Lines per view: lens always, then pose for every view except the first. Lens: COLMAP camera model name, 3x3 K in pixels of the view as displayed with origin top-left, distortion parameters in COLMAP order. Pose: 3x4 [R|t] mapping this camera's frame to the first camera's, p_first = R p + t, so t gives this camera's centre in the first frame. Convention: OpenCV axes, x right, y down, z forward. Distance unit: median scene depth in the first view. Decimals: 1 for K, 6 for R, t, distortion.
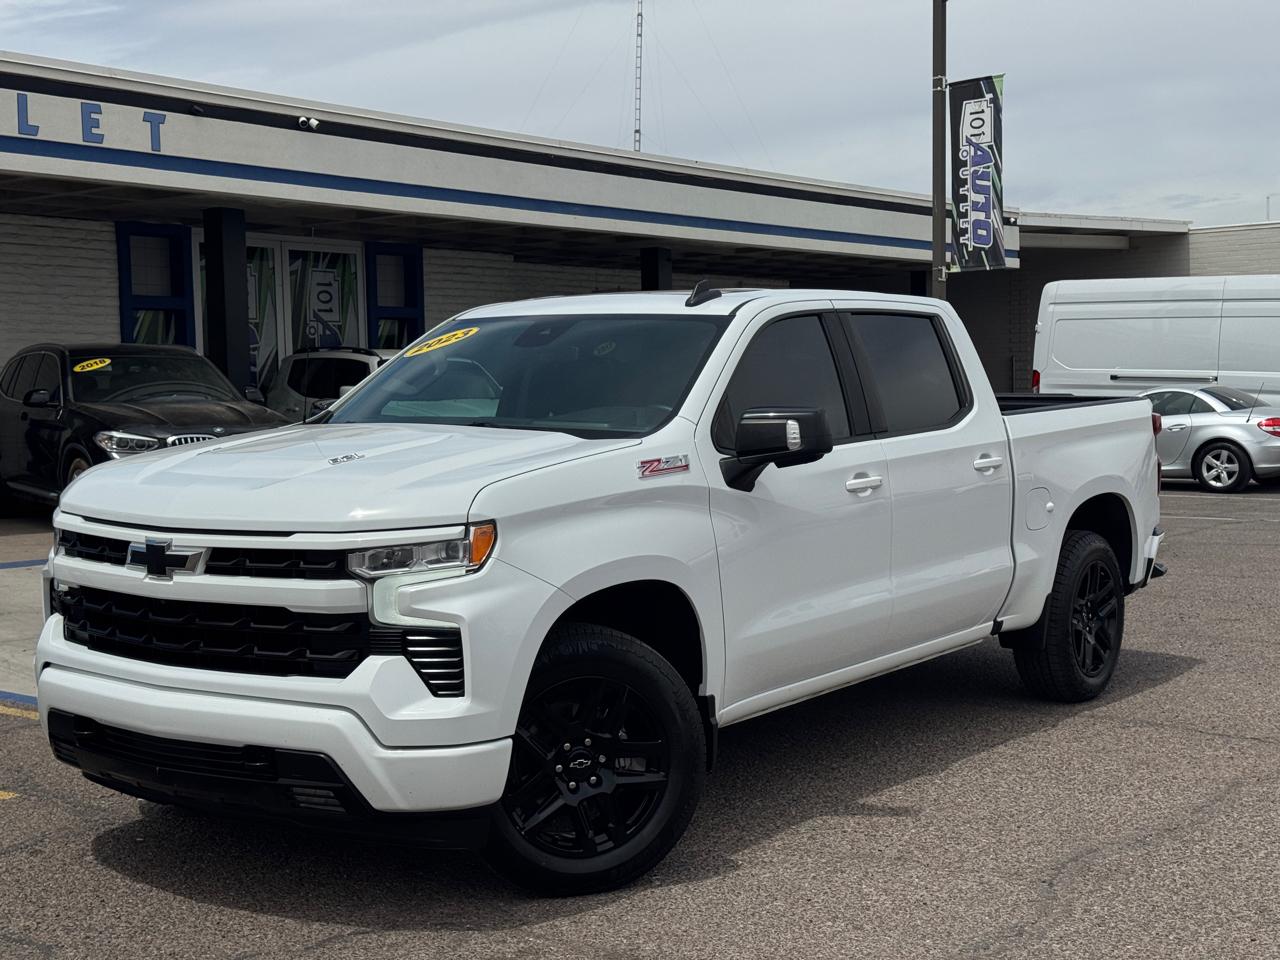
lens RADIAL K [[1855.0, 0, 640.9], [0, 1855.0, 500.4], [0, 0, 1]] dist [0.105012, 0.000000]
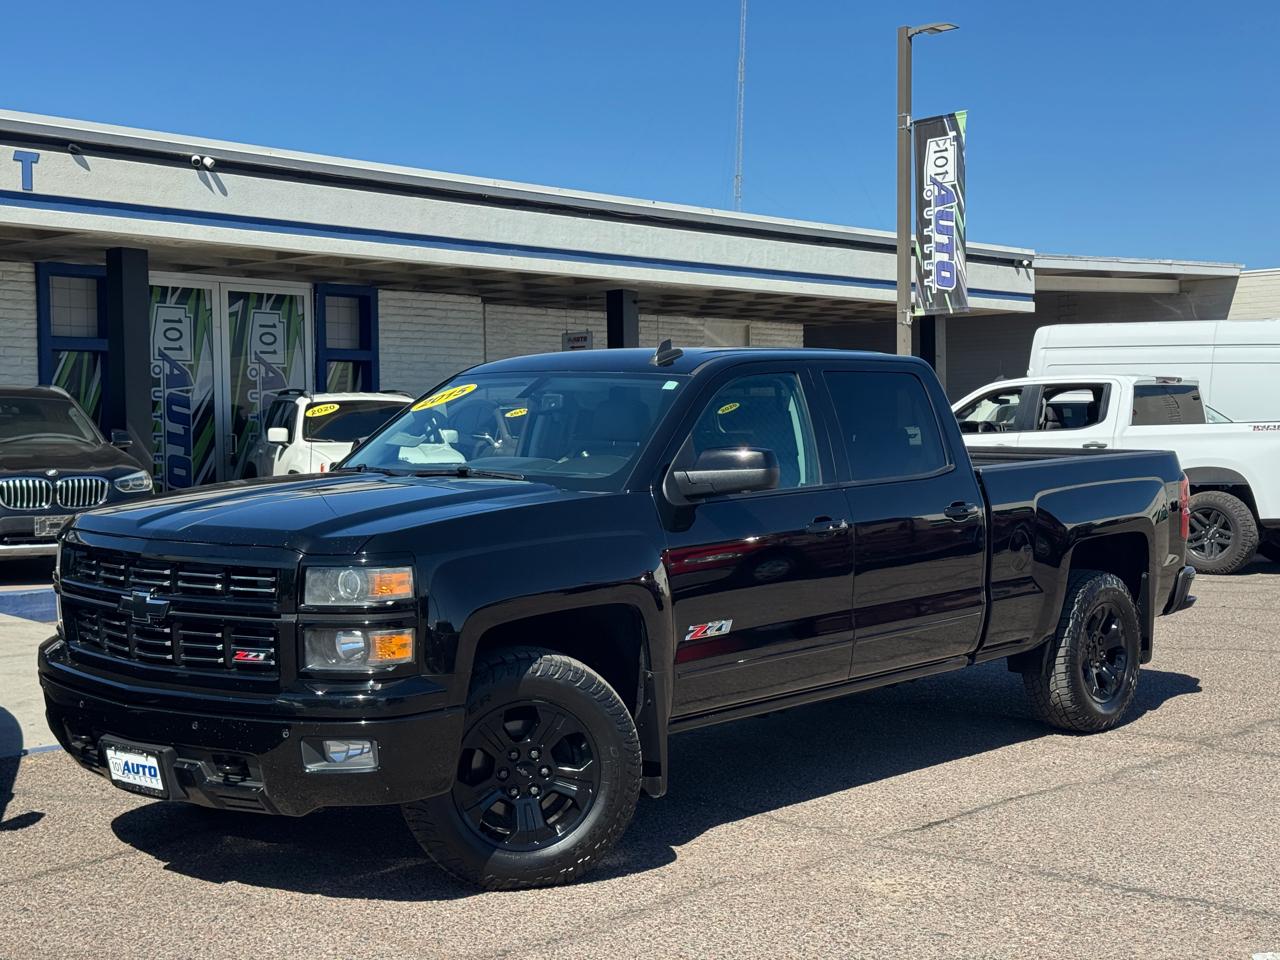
lens RADIAL K [[1855.0, 0, 655.4], [0, 1855.0, 481.1], [0, 0, 1]] dist [0.105012, 0.000000]
pose [[0.996844, 0.008725, -0.078908, 0.110760], [-0.011440, 0.999356, -0.034021, -0.002708], [0.078560, 0.034816, 0.996301, 0.035297]]
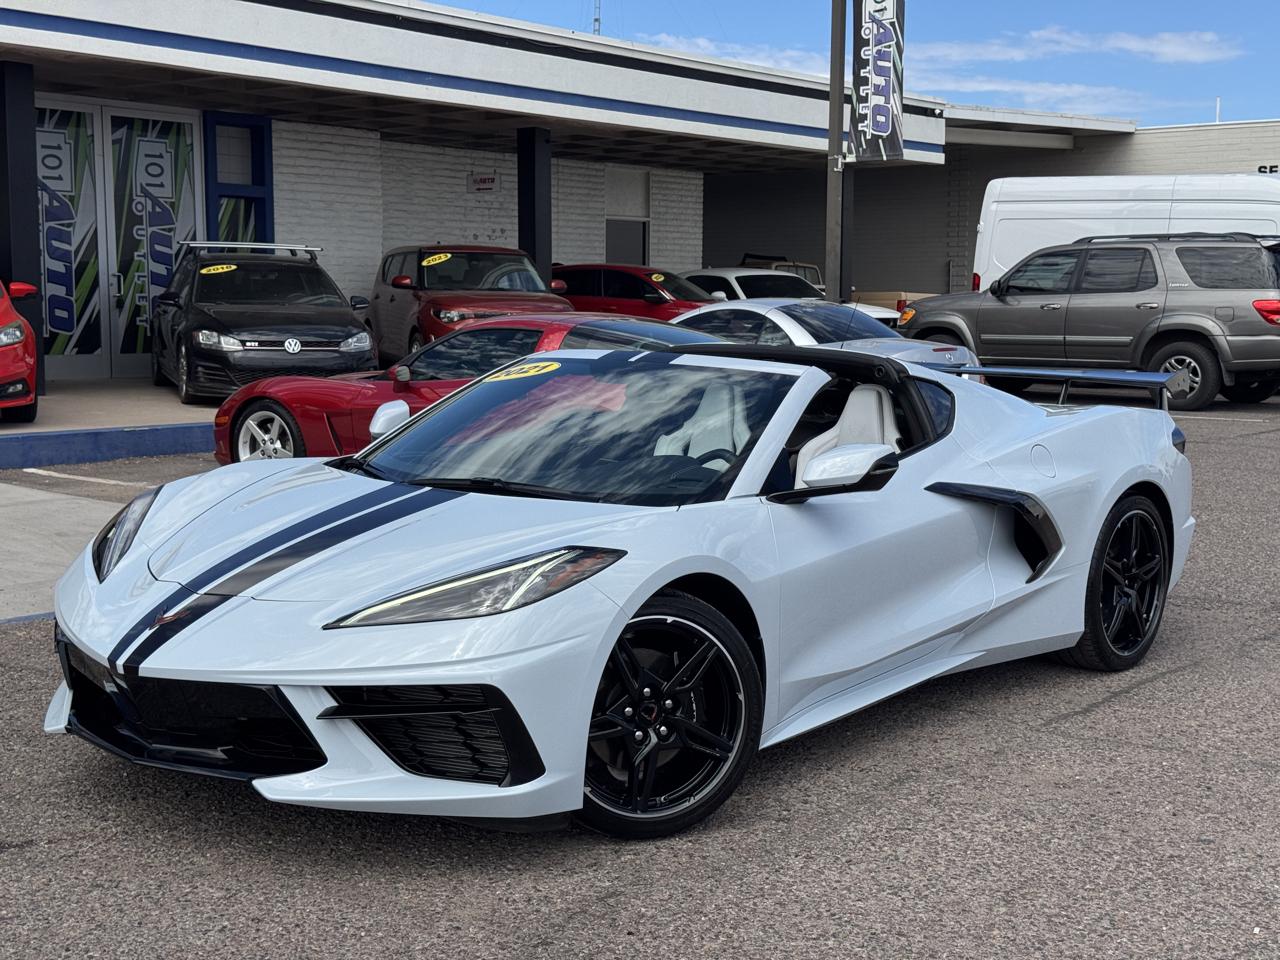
lens RADIAL K [[1855.0, 0, 653.1], [0, 1855.0, 509.2], [0, 0, 1]] dist [0.105012, 0.000000]
pose [[0.999675, 0.021263, 0.014039, 0.062266], [-0.022005, 0.998244, 0.054990, 0.000043], [-0.012845, -0.055281, 0.998388, 0.075147]]
